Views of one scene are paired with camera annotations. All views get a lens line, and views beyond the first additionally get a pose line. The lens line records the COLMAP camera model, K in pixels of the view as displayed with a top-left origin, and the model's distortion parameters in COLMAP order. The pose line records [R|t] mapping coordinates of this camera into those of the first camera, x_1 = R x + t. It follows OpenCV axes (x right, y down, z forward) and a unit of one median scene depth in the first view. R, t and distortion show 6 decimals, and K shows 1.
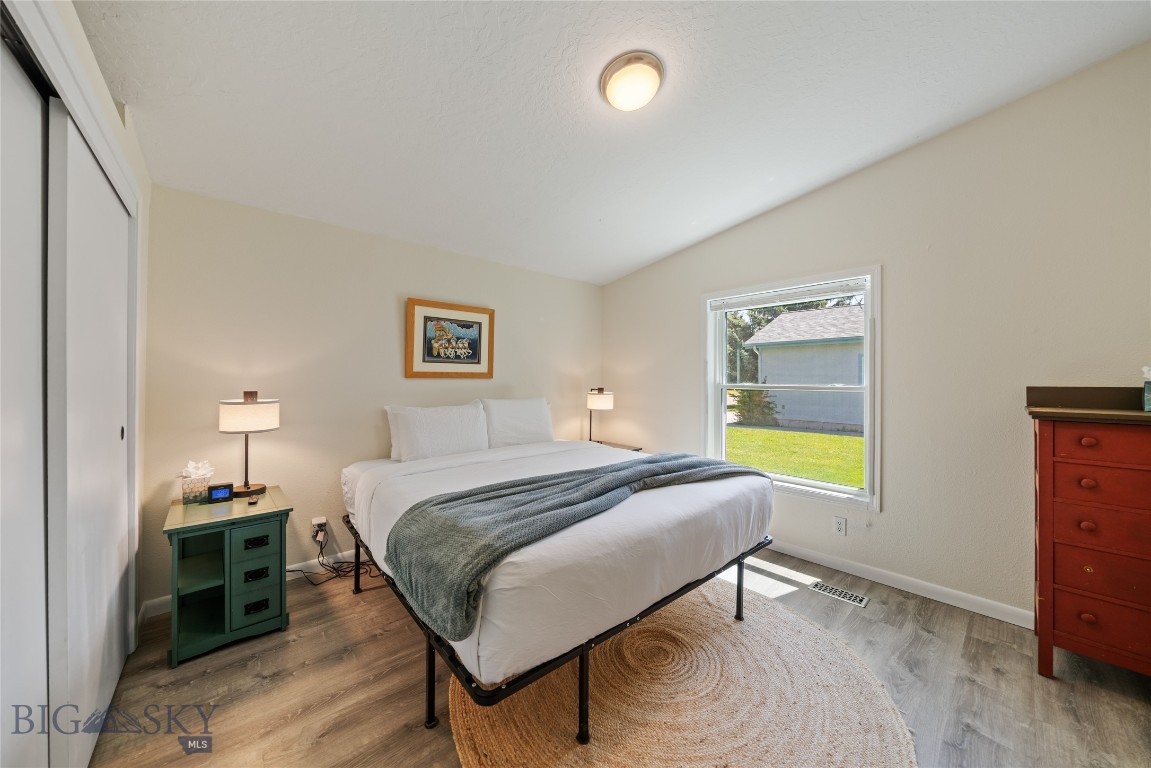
lens RADIAL K [[401.7, 0, 571.0], [0, 401.7, 377.7], [0, 0, 1]] dist [0.013744, 0.000001]
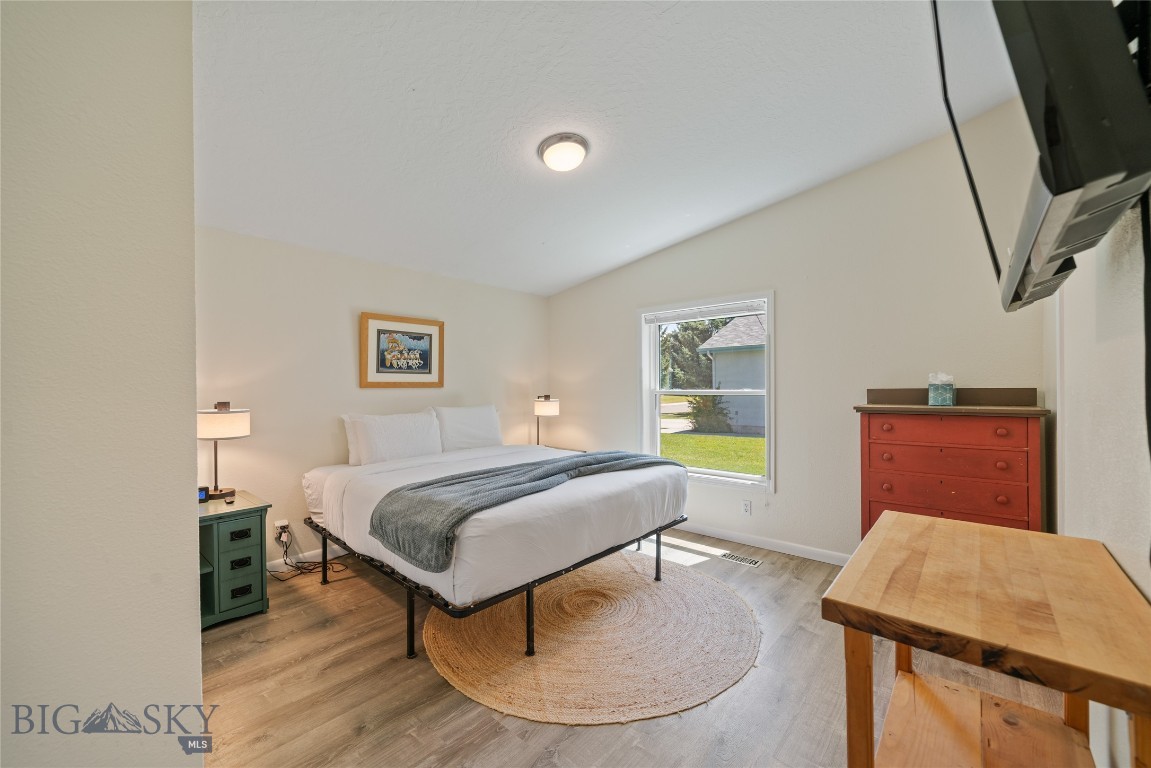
lens RADIAL K [[446.3, 0, 571.3], [0, 446.3, 386.7], [0, 0, 1]] dist [-0.003706, -0.000099]
pose [[0.993201, -0.011780, 0.115816, 0.003243], [0.011371, 0.999927, 0.004192, -0.001775], [-0.115857, -0.002846, 0.993262, -0.321163]]
